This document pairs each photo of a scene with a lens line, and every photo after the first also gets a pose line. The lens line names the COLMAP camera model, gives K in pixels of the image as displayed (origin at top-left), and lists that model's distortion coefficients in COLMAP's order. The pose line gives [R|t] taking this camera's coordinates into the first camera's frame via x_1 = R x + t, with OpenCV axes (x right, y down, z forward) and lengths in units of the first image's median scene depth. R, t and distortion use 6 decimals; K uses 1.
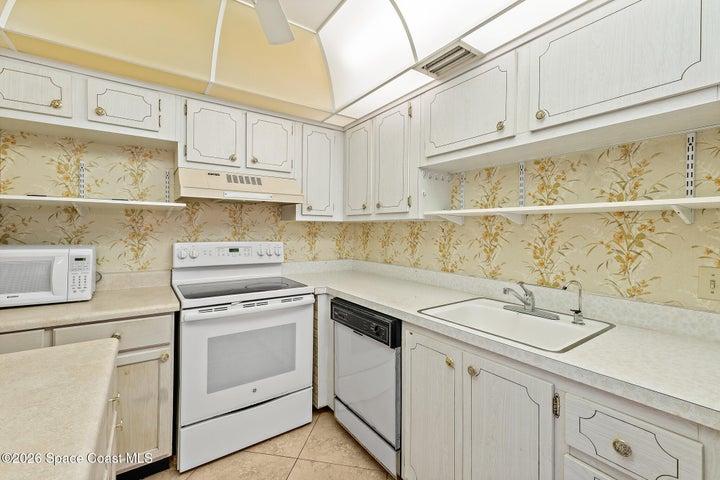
lens RADIAL K [[307.5, 0, 363.2], [0, 307.5, 230.9], [0, 0, 1]] dist [0.007499, 0.001305]
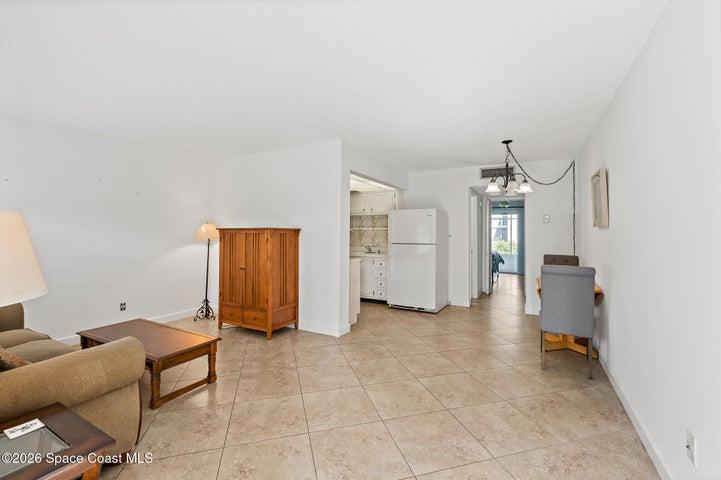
lens RADIAL K [[307.9, 0, 361.1], [0, 307.9, 234.9], [0, 0, 1]] dist [0.007499, 0.001305]
pose [[0.901588, -0.005742, 0.432558, -1.084505], [0.003624, 0.999977, 0.005721, -0.005716], [-0.432581, -0.003590, 0.901588, -2.137554]]
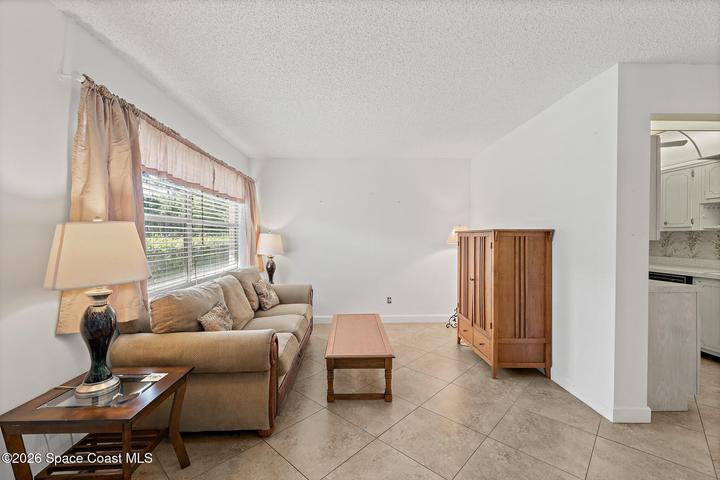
lens RADIAL K [[307.5, 0, 359.7], [0, 307.5, 240.0], [0, 0, 1]] dist [0.007499, 0.001305]
pose [[0.834838, -0.003063, -0.550487, -0.503575], [0.006386, 0.999971, 0.004120, -0.001444], [0.550459, -0.006955, 0.834833, -1.714201]]
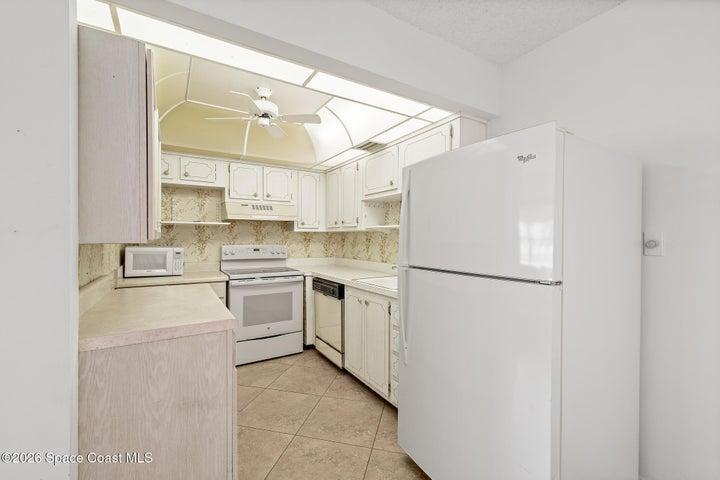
lens RADIAL K [[307.5, 0, 363.7], [0, 307.5, 239.6], [0, 0, 1]] dist [0.007499, 0.001305]
pose [[0.998380, -0.004715, -0.056698, 0.275905], [0.004949, 0.999980, 0.003978, 0.004387], [0.056678, -0.004252, 0.998383, -0.682841]]
